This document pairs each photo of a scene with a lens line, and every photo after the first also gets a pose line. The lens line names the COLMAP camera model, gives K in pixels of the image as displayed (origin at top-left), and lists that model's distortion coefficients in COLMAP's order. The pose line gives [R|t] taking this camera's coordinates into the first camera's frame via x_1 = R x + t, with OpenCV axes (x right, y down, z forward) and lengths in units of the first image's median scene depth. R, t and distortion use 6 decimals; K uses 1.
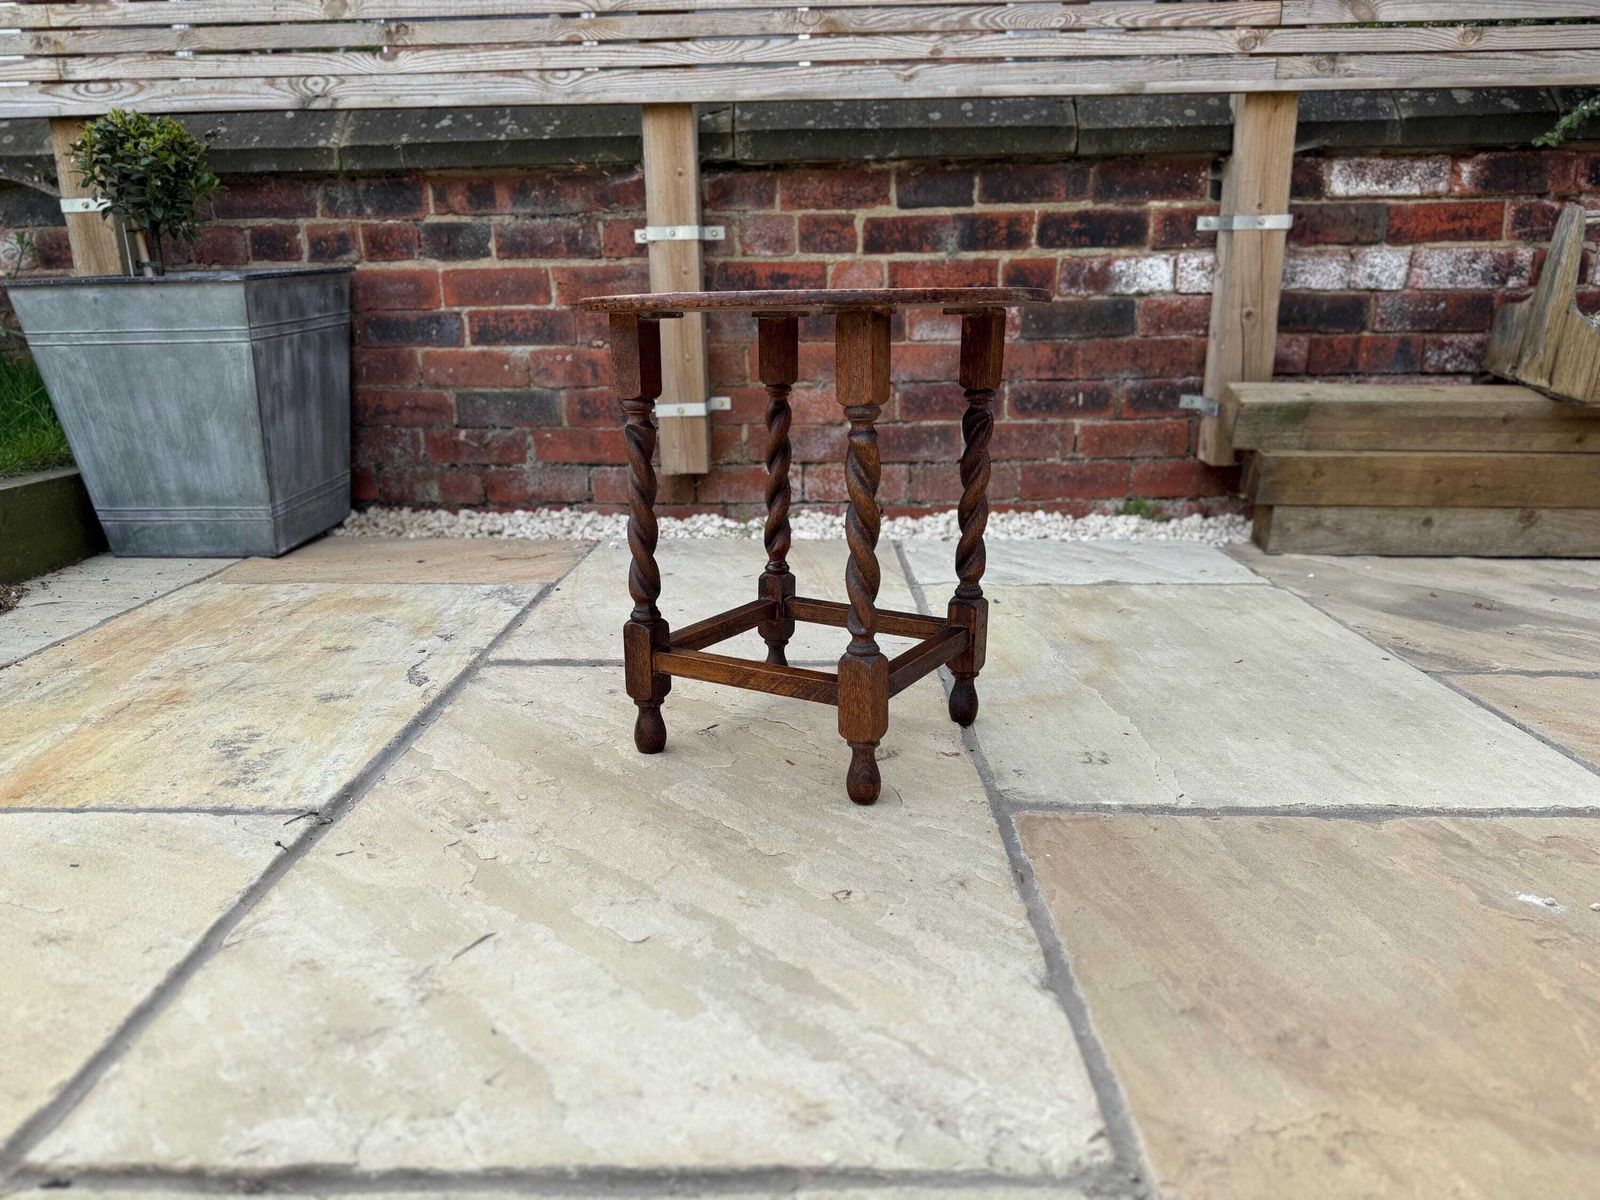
lens RADIAL K [[1153.2, 0, 790.4], [0, 1153.2, 604.2], [0, 0, 1]] dist [0.007096, -0.022661]
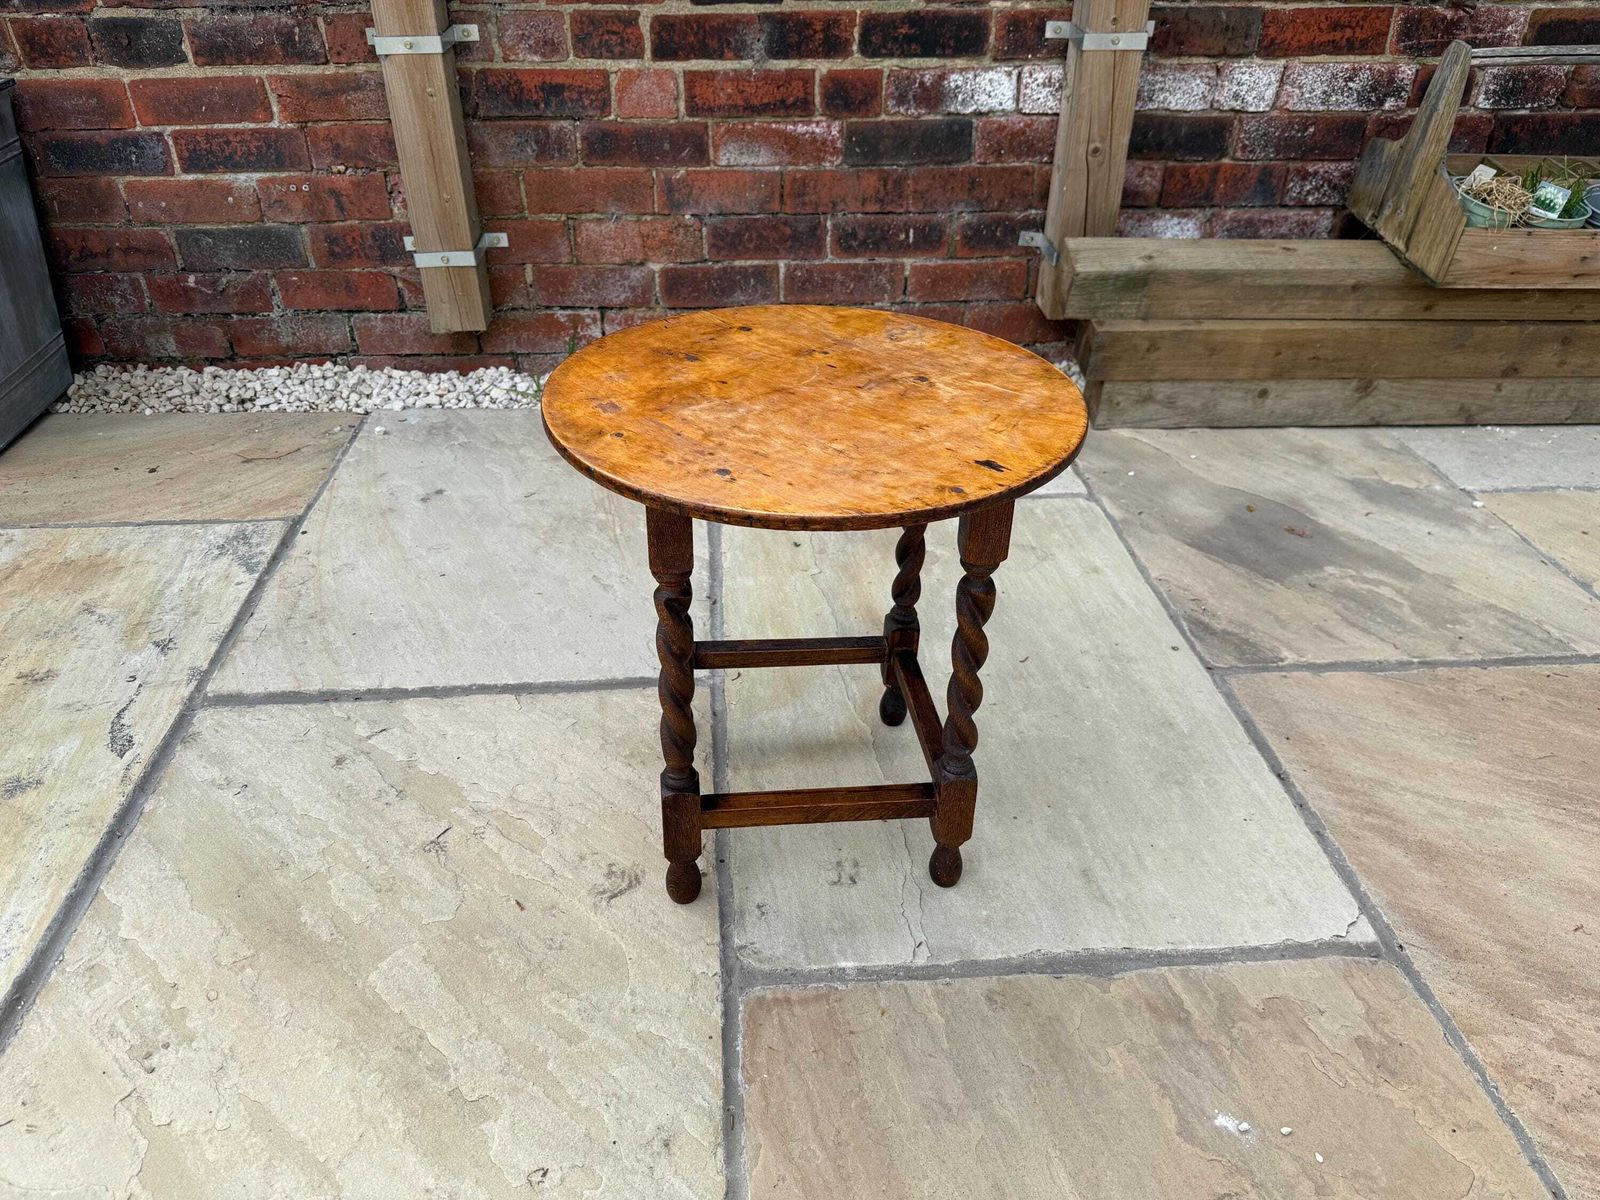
lens RADIAL K [[1153.2, 0, 796.5], [0, 1153.2, 601.7], [0, 0, 1]] dist [0.007096, -0.022661]
pose [[0.995106, -0.041899, 0.089490, 0.083091], [0.011696, 0.949231, 0.314363, -0.213692], [-0.098118, -0.311778, 0.945075, 0.094731]]
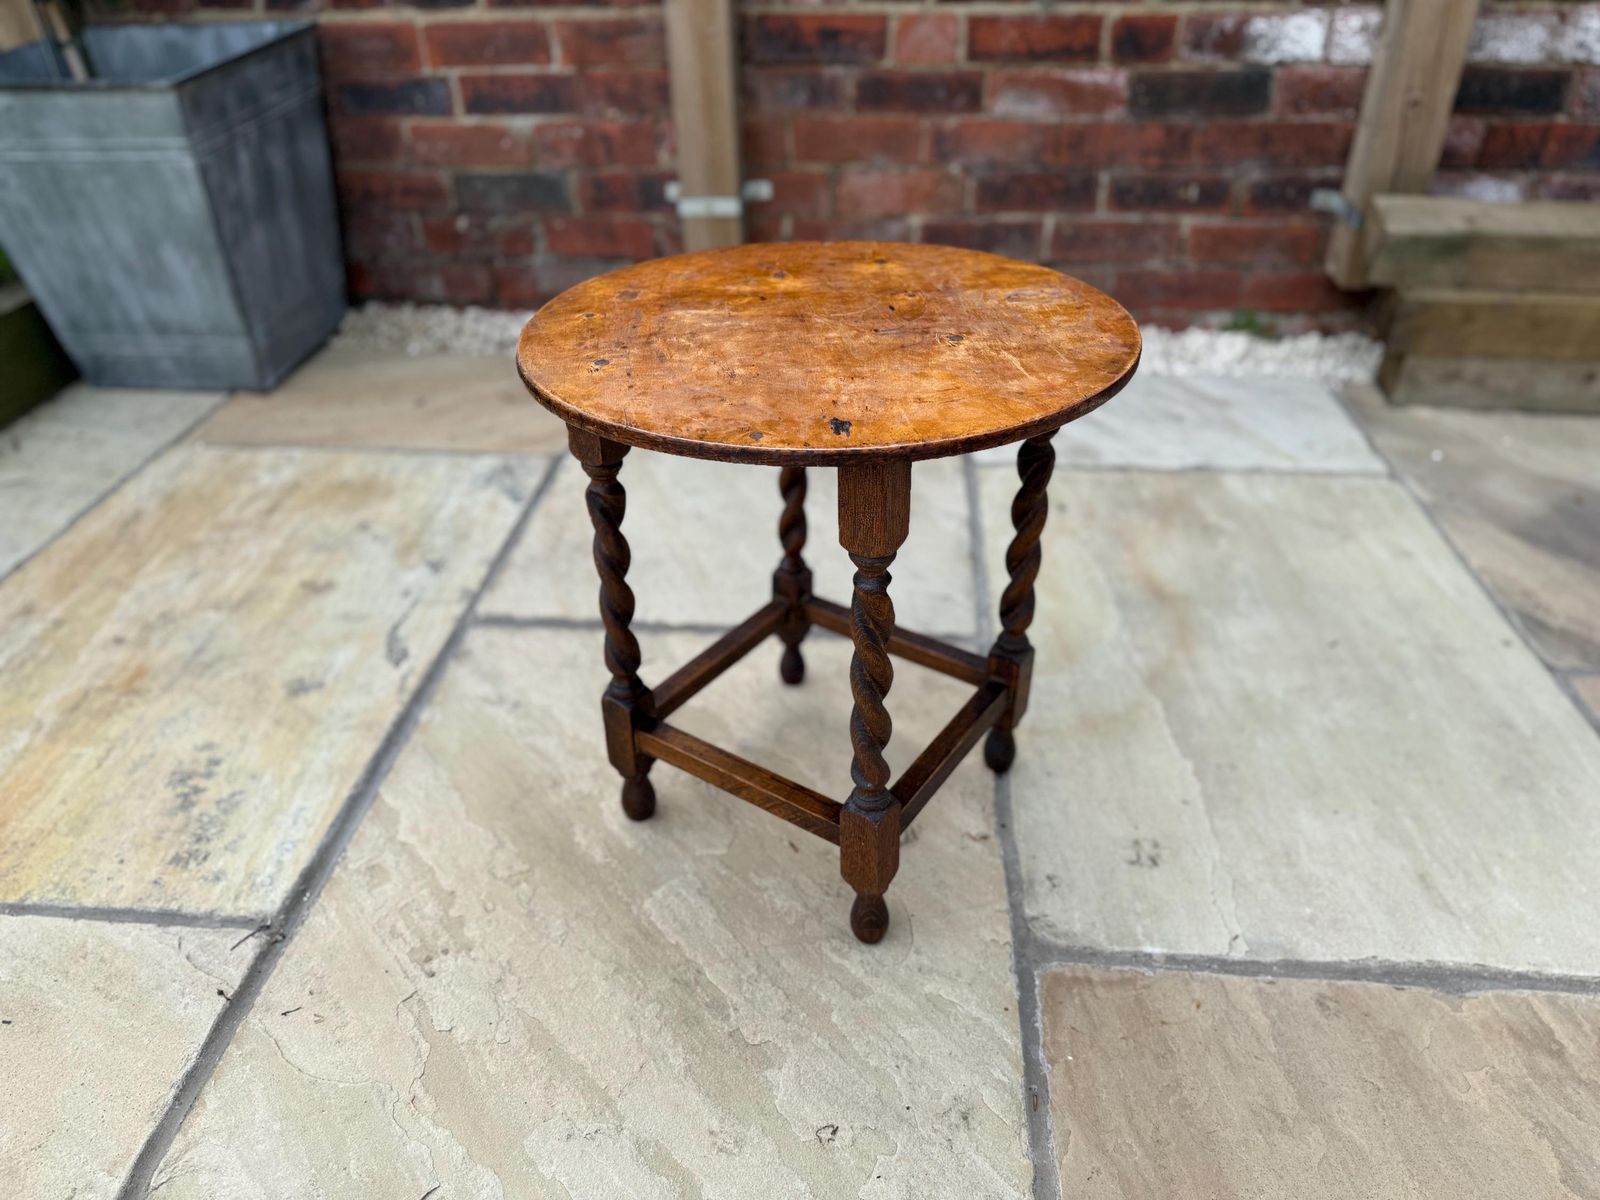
lens RADIAL K [[1153.2, 0, 801.5], [0, 1153.2, 593.6], [0, 0, 1]] dist [0.007096, -0.022661]
pose [[0.998245, 0.026732, -0.052849, 0.026446], [-0.008997, 0.950431, 0.310805, -0.179470], [0.058538, -0.309784, 0.949003, 0.120762]]
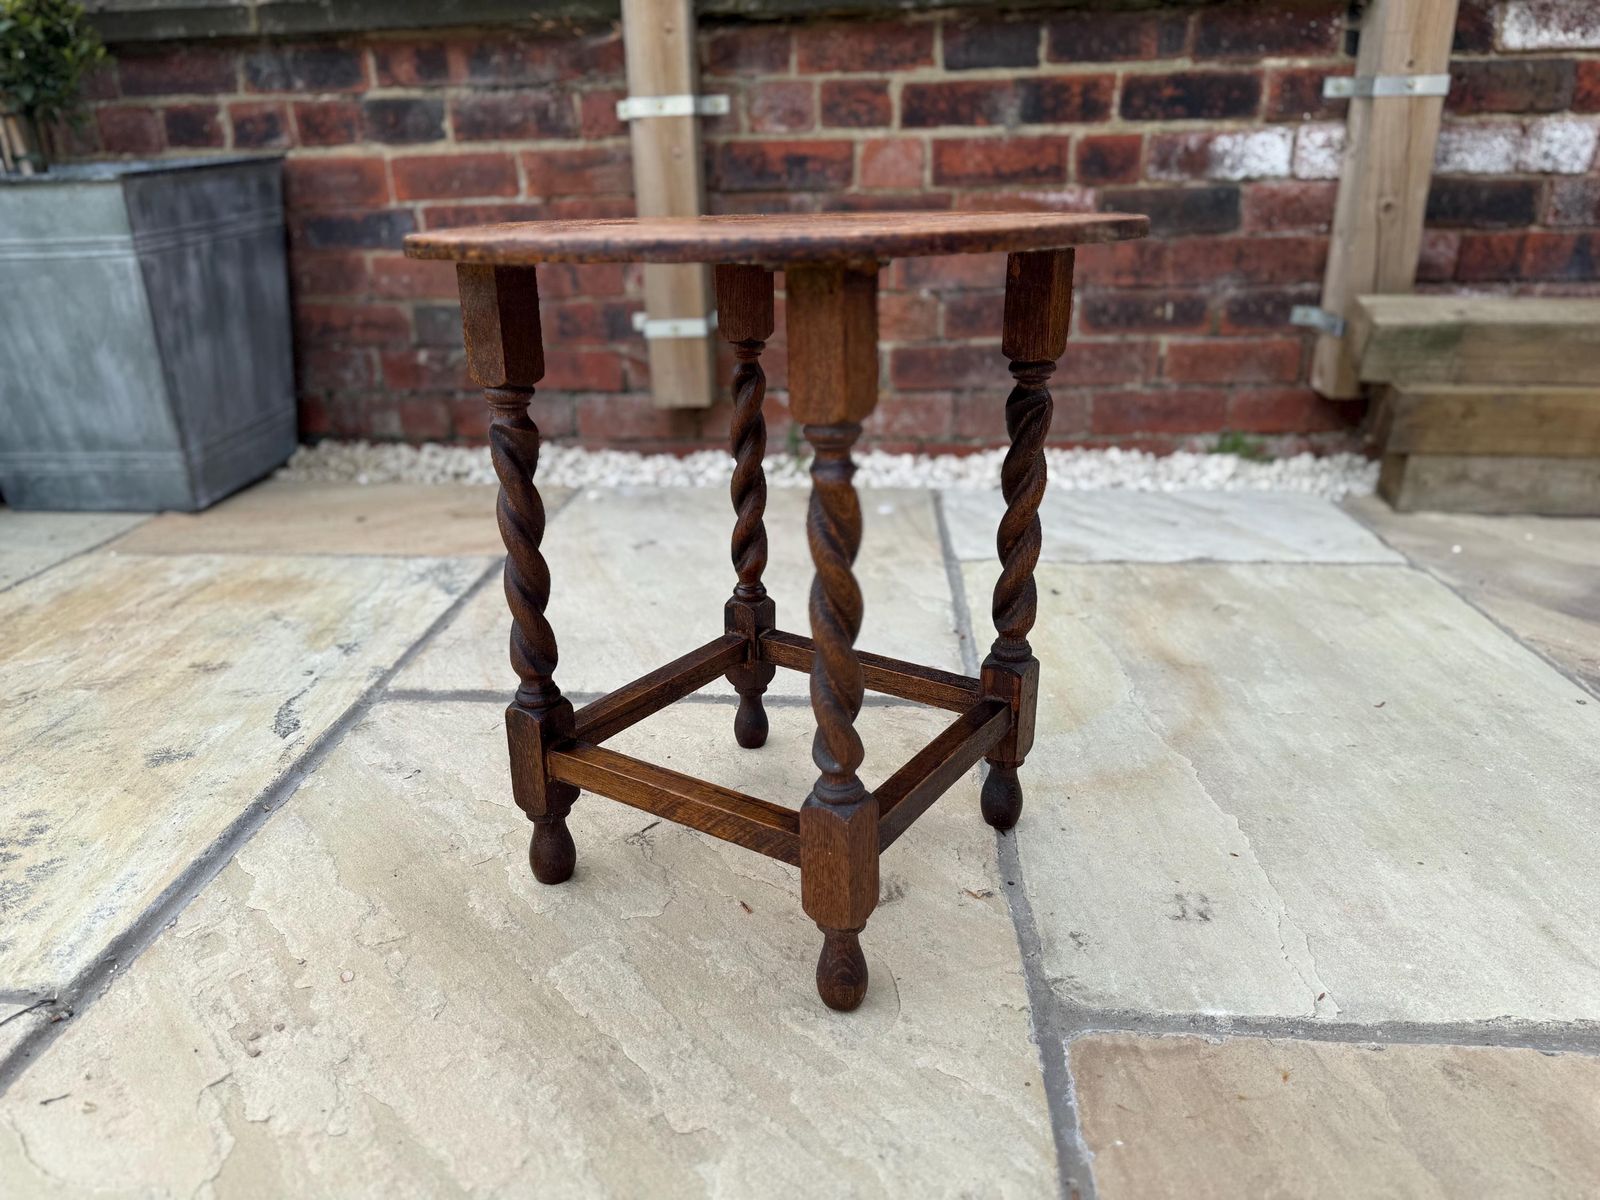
lens RADIAL K [[1153.2, 0, 796.3], [0, 1153.2, 598.0], [0, 0, 1]] dist [0.007096, -0.022661]
pose [[0.998858, 0.007535, -0.047184, 0.034338], [-0.002729, 0.994871, 0.101115, -0.066467], [0.047704, -0.100871, 0.993755, 0.179491]]
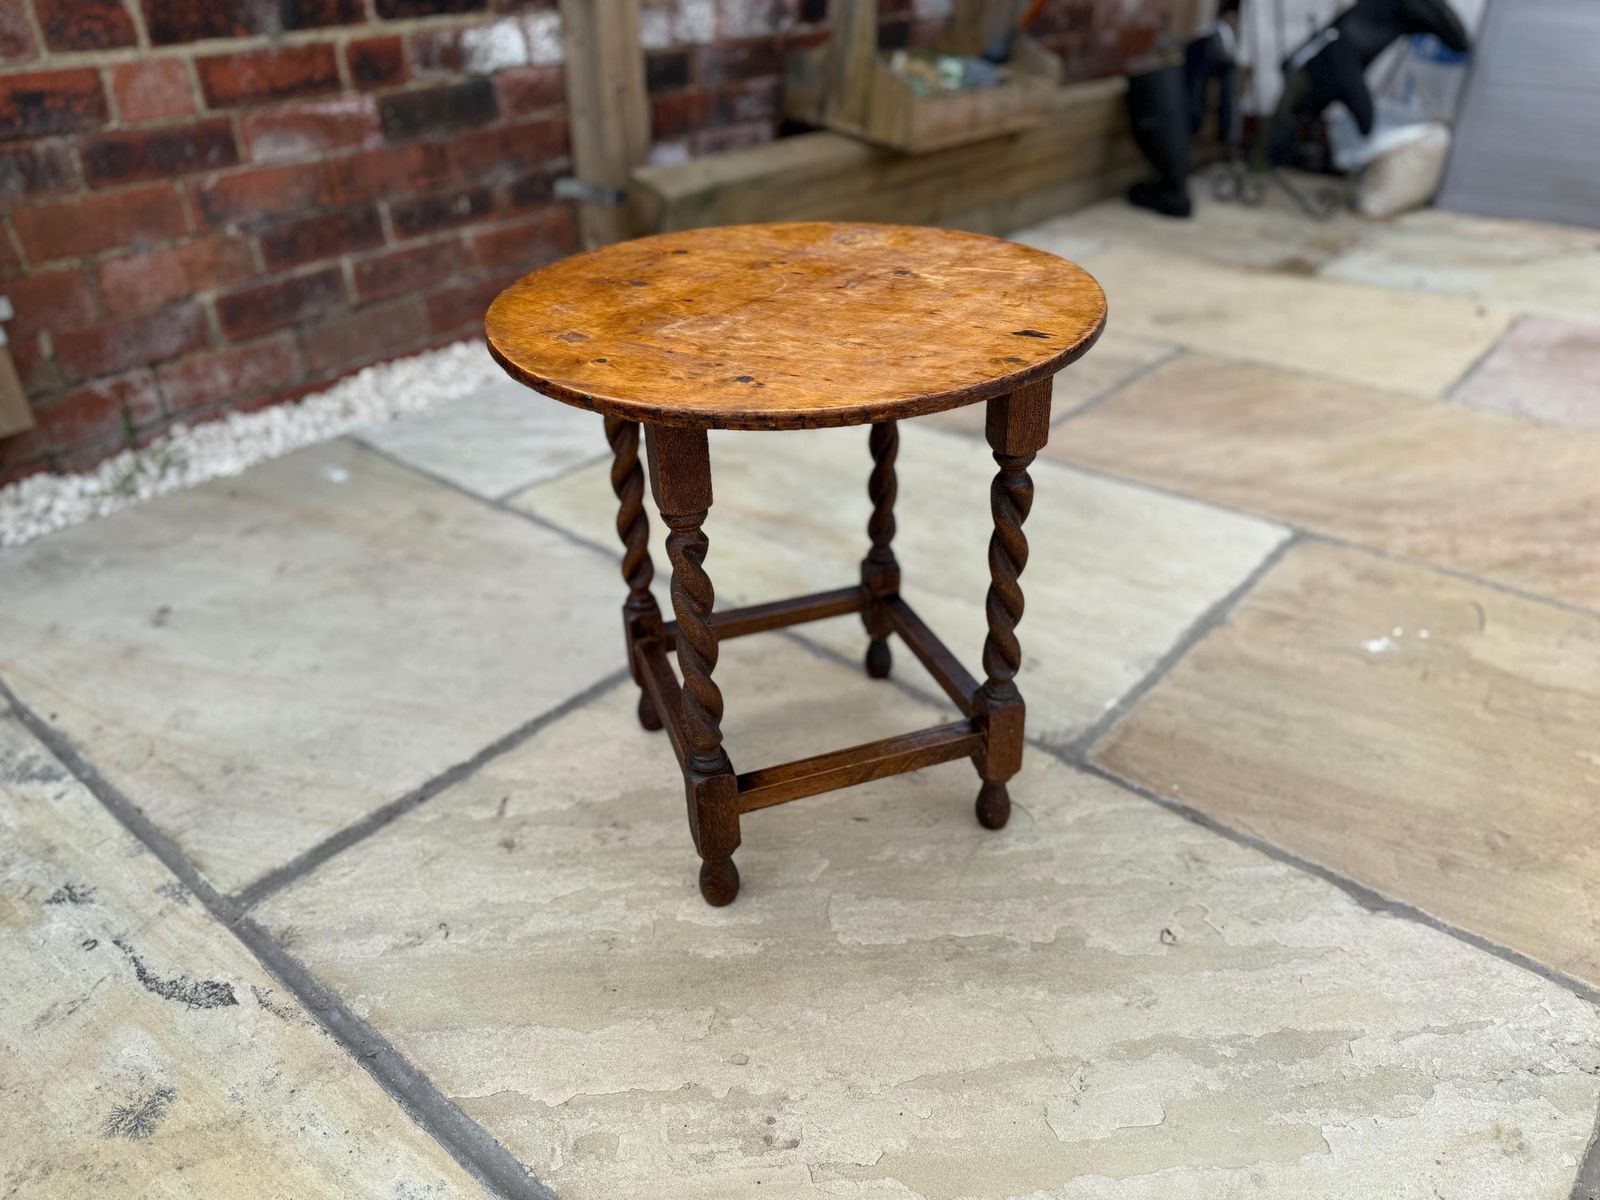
lens RADIAL K [[1153.2, 0, 805.7], [0, 1153.2, 599.4], [0, 0, 1]] dist [0.007096, -0.022661]
pose [[0.627383, -0.408063, 0.663230, -0.303602], [0.204749, 0.908178, 0.365089, -0.194632], [-0.751311, -0.093254, 0.653327, 0.257585]]
